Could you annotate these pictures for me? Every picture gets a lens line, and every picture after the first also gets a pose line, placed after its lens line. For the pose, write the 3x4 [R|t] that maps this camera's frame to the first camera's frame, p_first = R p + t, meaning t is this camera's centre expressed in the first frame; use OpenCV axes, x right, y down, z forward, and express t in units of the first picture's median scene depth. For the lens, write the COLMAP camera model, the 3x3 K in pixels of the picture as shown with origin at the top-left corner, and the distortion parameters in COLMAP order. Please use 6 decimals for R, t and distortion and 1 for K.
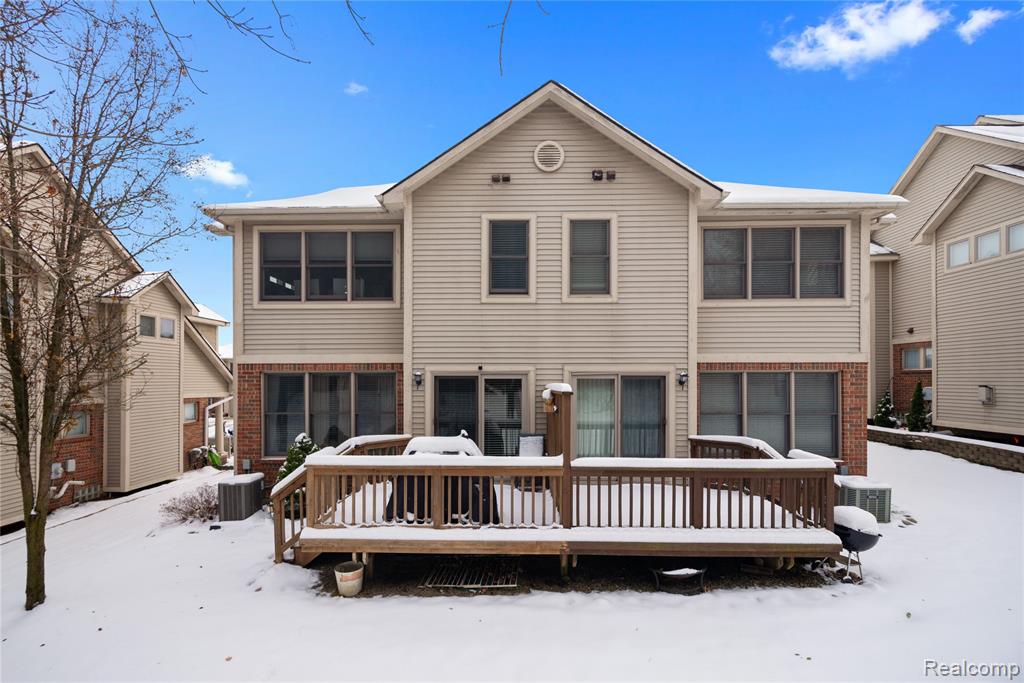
lens RADIAL K [[508.9, 0, 510.0], [0, 508.9, 377.4], [0, 0, 1]] dist [0.000595, 0.000006]
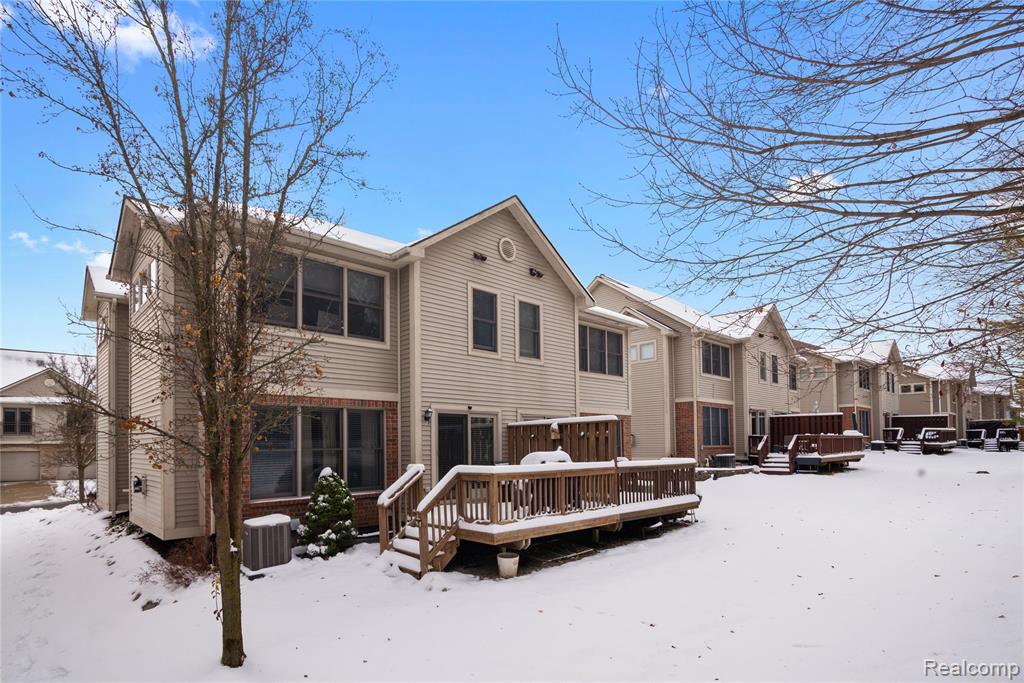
lens RADIAL K [[514.4, 0, 510.0], [0, 514.4, 434.1], [0, 0, 1]] dist [0.001100, 0.000227]
pose [[0.711528, 0.008333, 0.702608, -0.847470], [0.009463, 0.999725, -0.021439, 0.070572], [-0.702594, 0.021903, 0.711254, 0.062283]]
